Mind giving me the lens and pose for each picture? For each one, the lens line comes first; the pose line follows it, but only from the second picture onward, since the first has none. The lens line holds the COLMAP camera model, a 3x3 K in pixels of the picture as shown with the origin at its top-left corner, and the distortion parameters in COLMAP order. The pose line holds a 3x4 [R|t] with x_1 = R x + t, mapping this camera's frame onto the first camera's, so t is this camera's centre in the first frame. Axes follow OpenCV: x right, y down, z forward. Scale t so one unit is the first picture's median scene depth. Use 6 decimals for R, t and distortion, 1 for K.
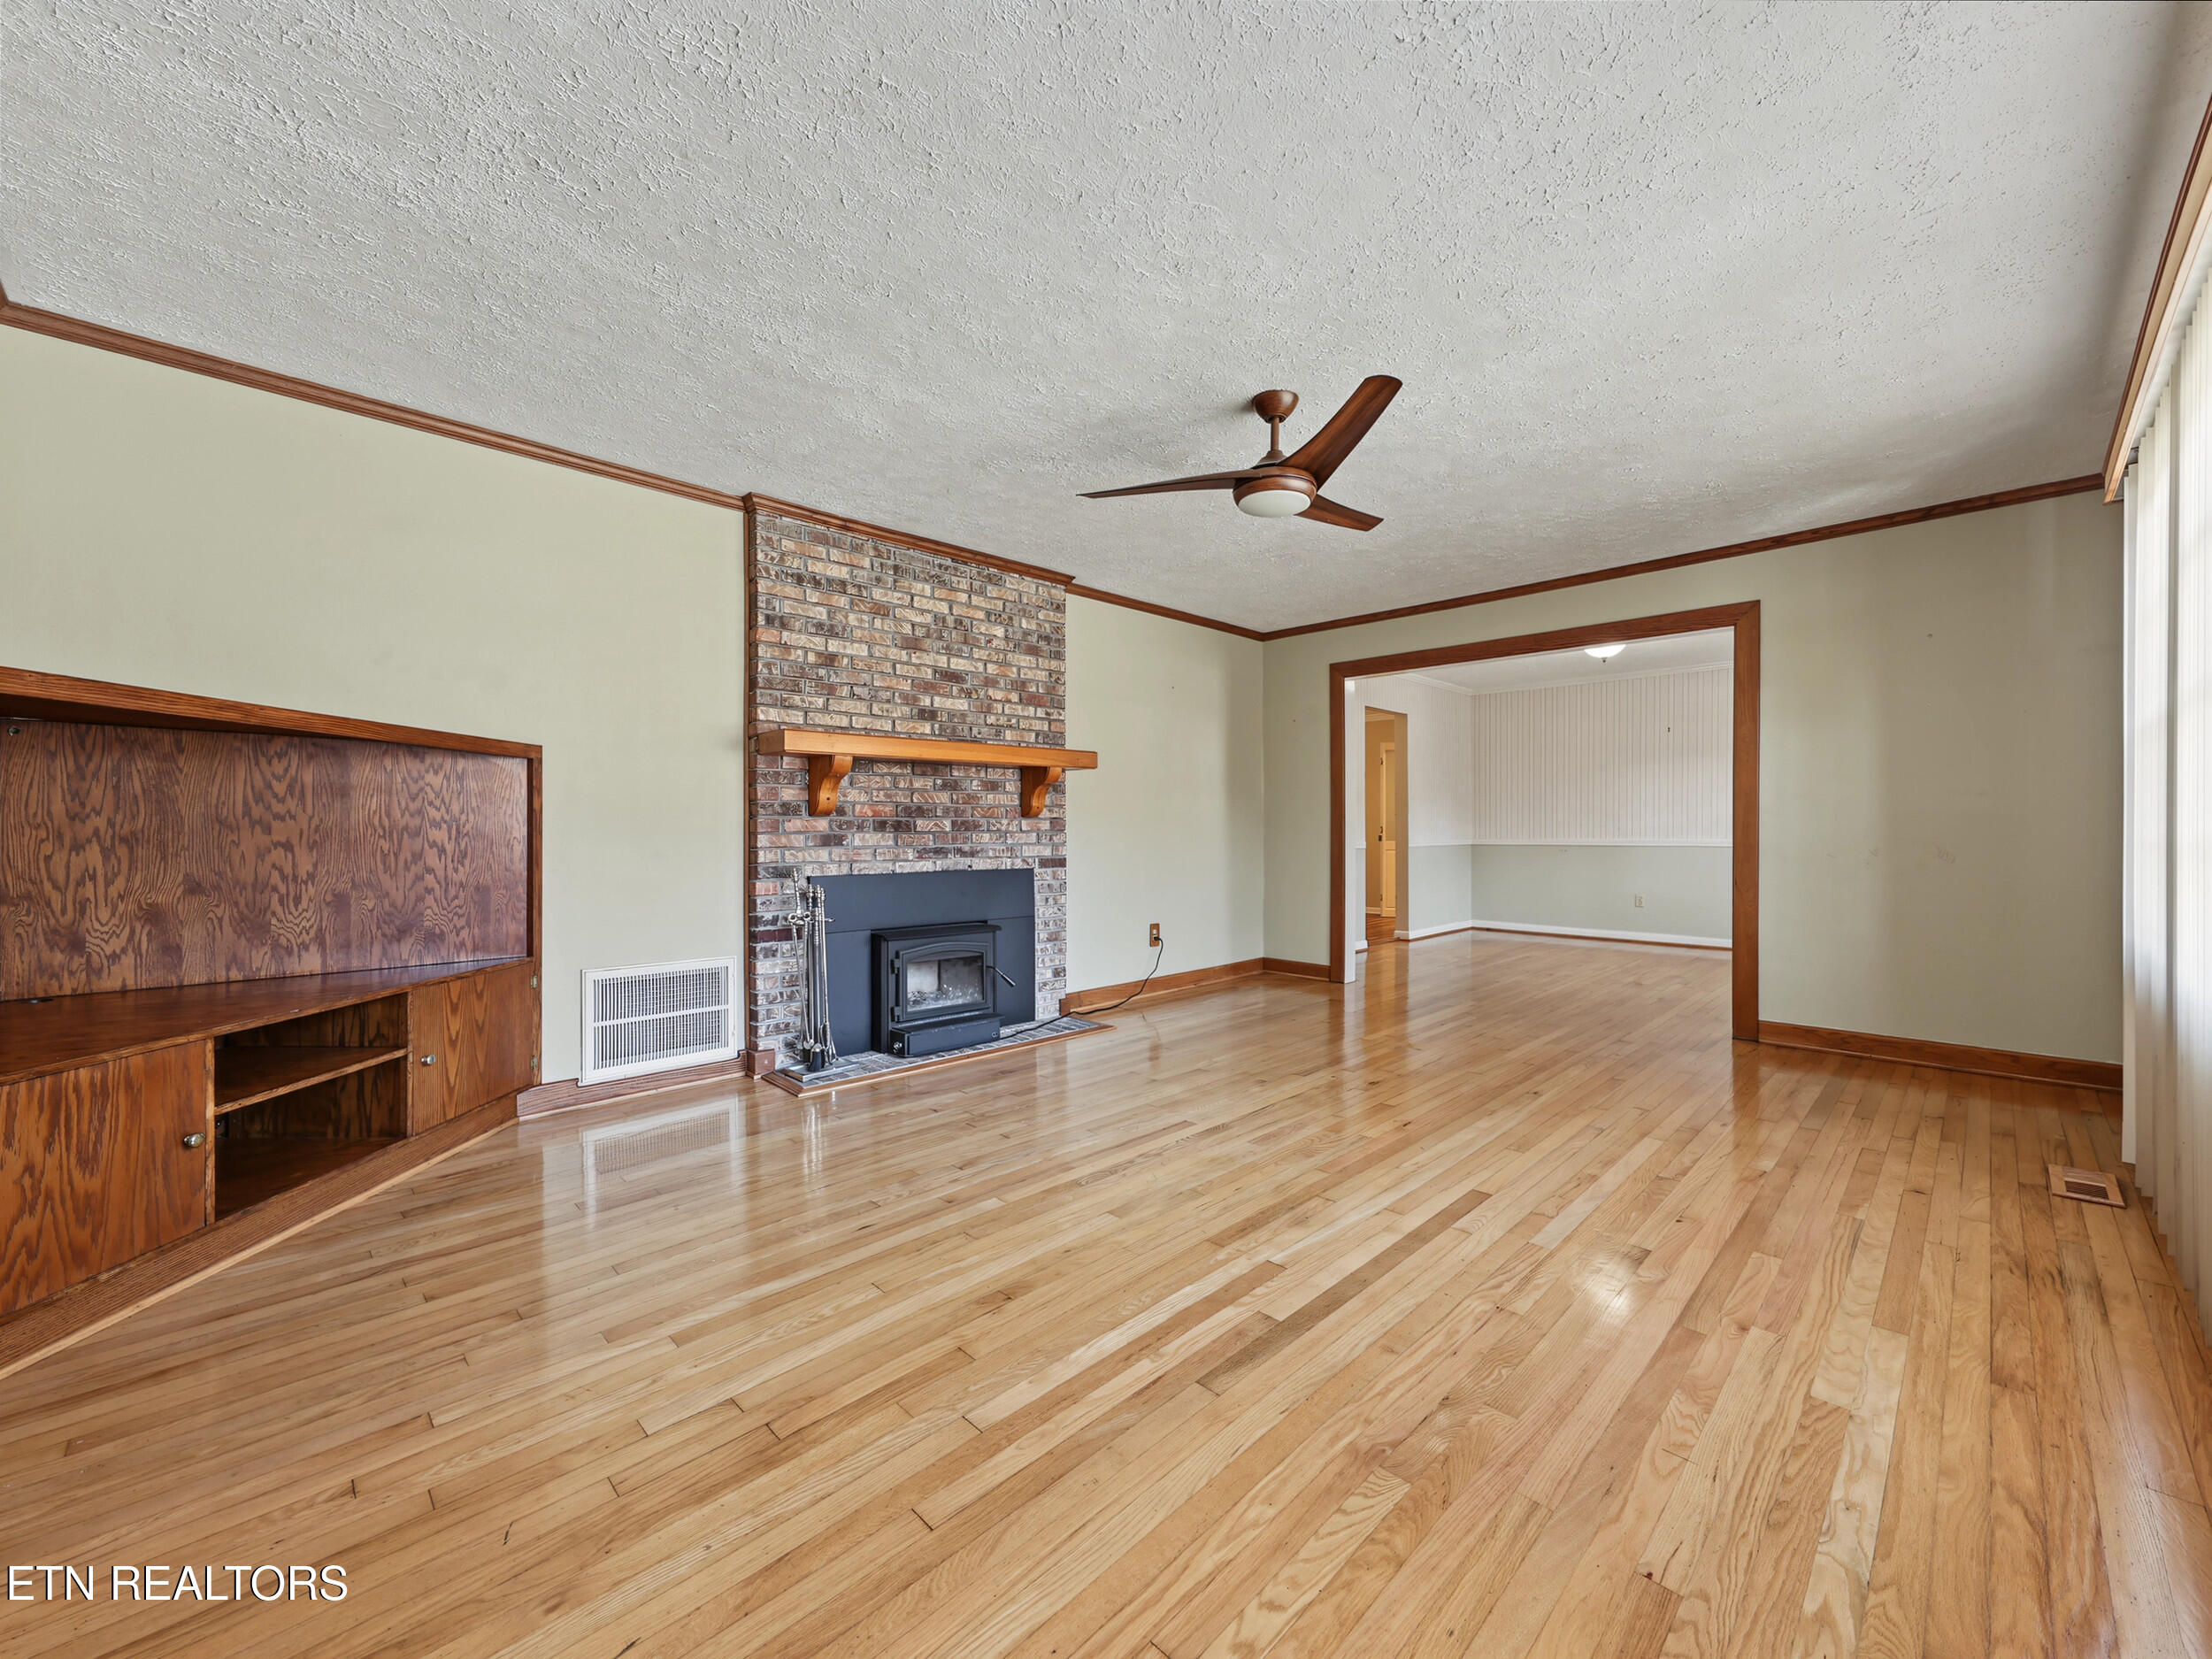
lens RADIAL K [[885.8, 0, 1106.3], [0, 885.8, 818.3], [0, 0, 1]] dist [-0.007421, 0.001231]
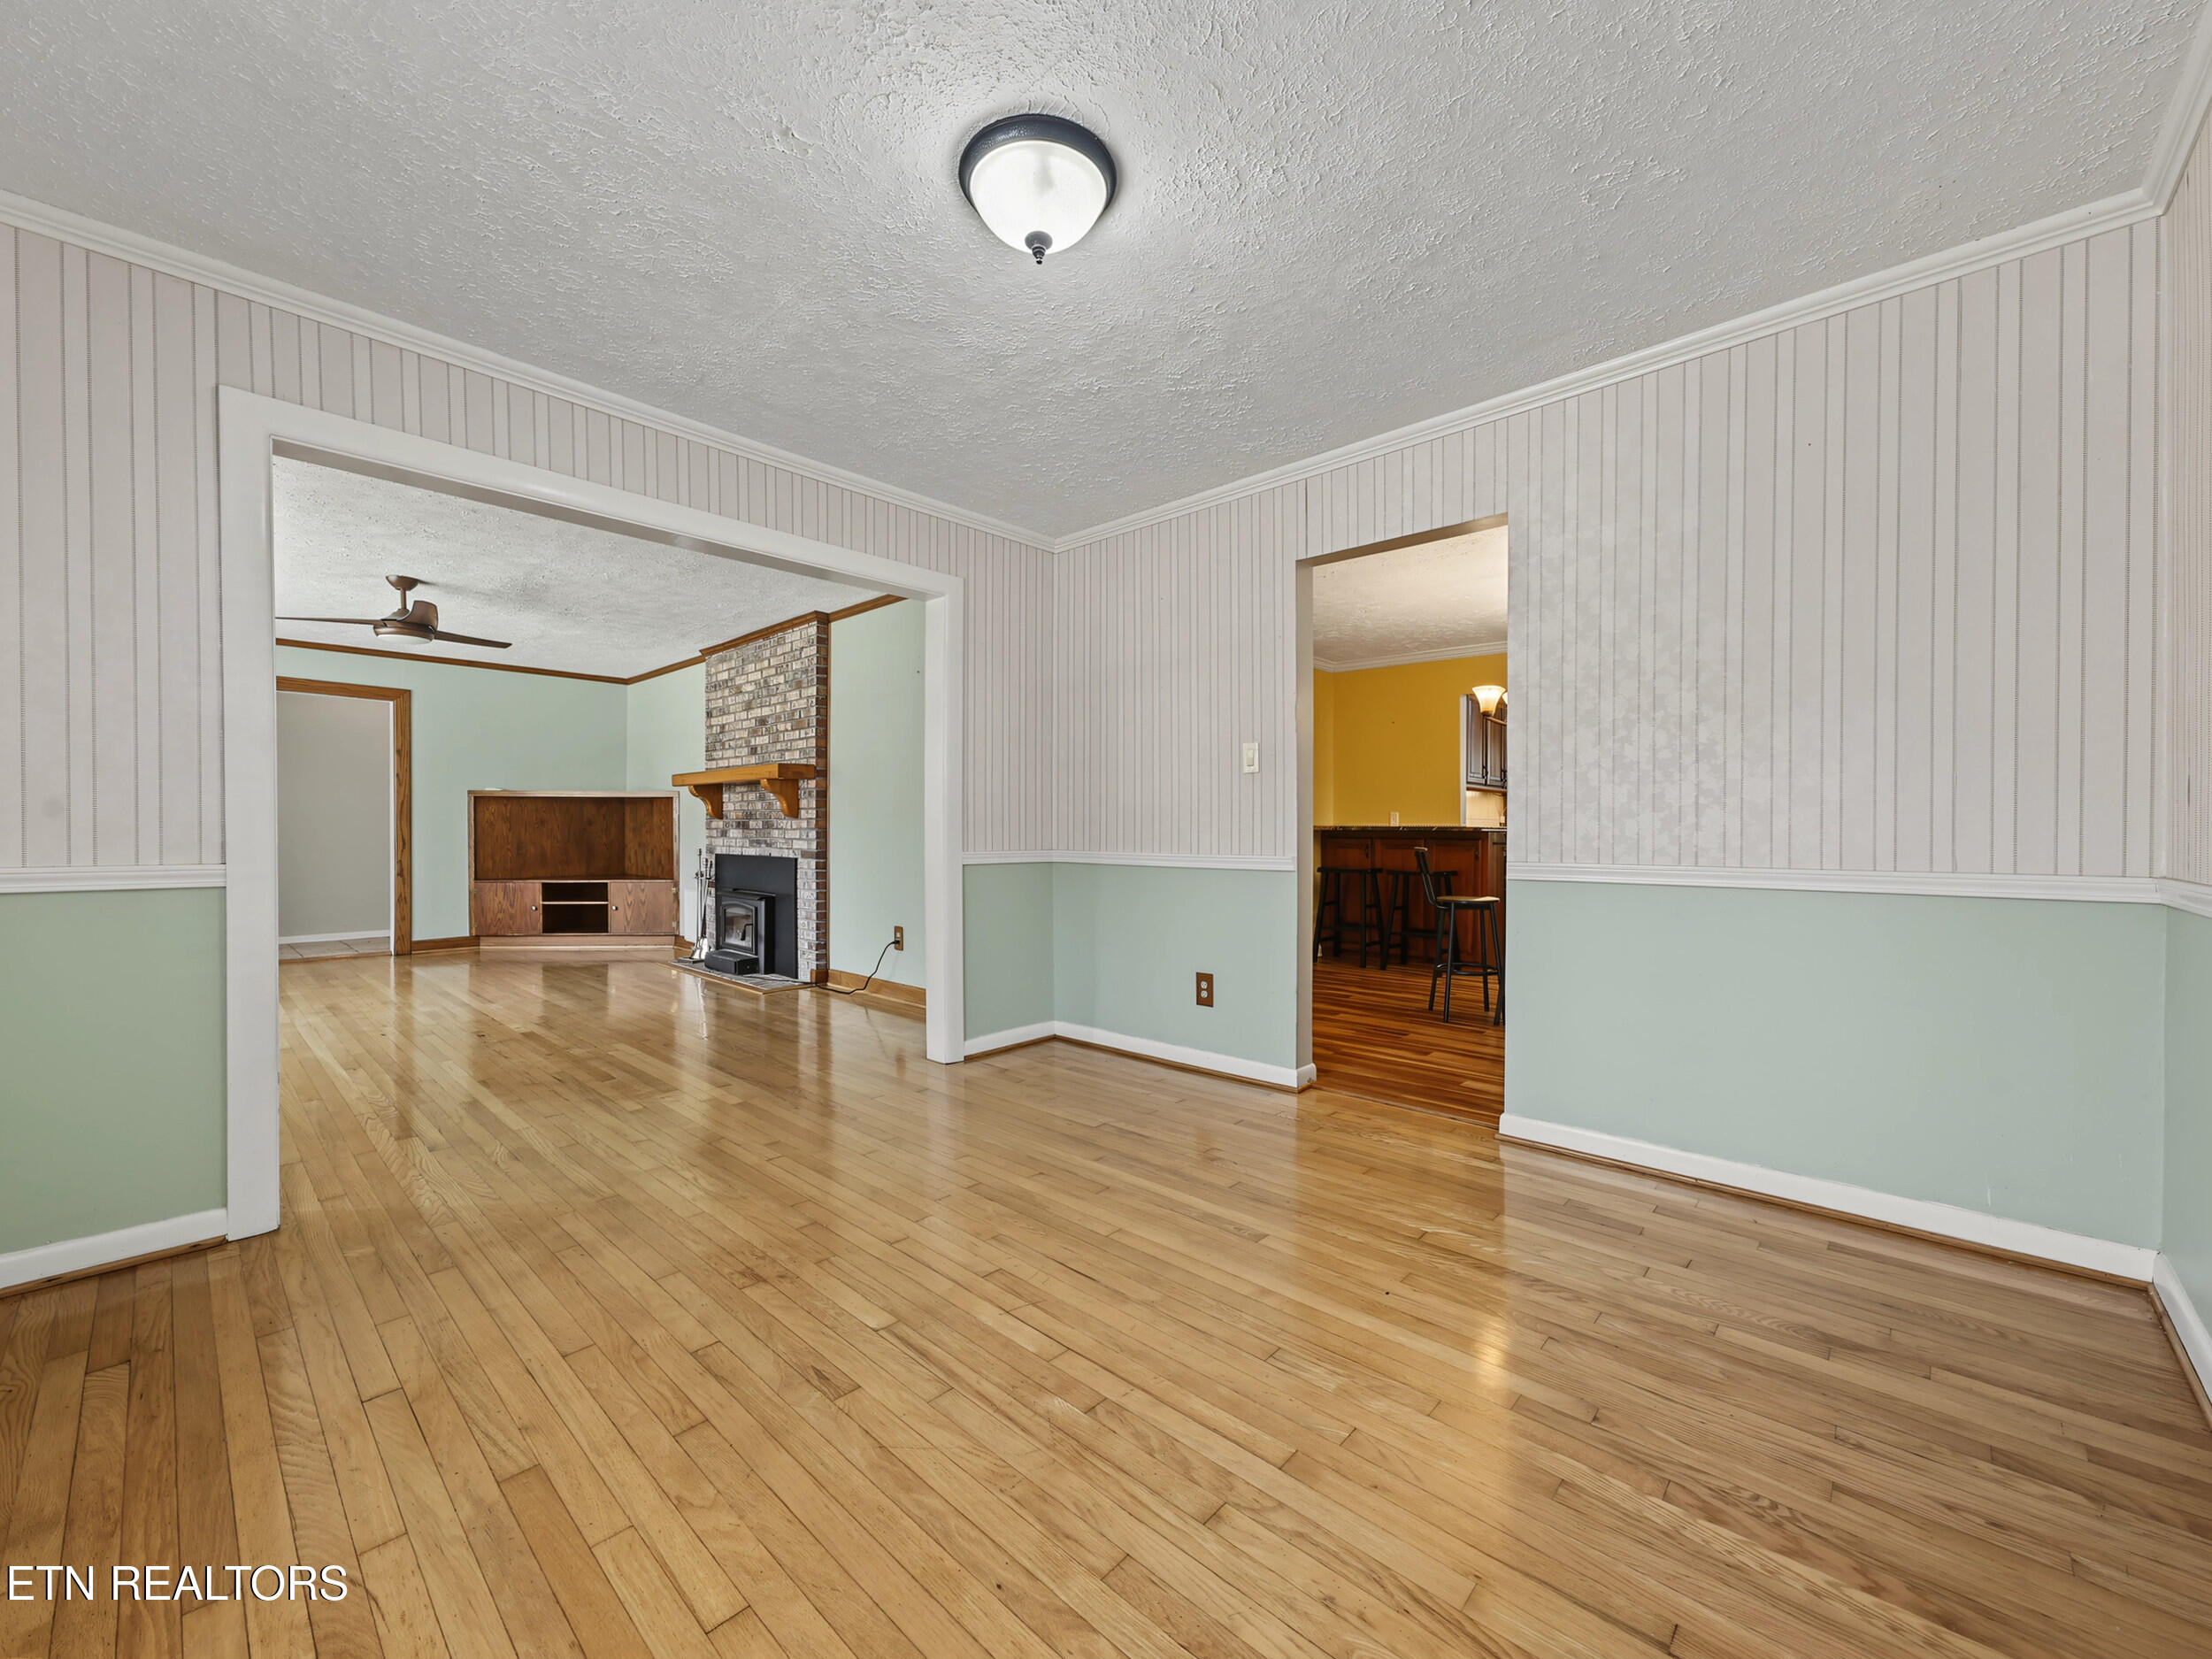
lens RADIAL K [[885.8, 0, 1099.8], [0, 885.8, 834.4], [0, 0, 1]] dist [-0.007421, 0.001231]
pose [[0.038562, 0.011639, -0.999188, 1.311850], [0.011038, 0.999866, 0.012073, 0.013103], [0.999195, -0.011495, 0.038428, 1.518753]]
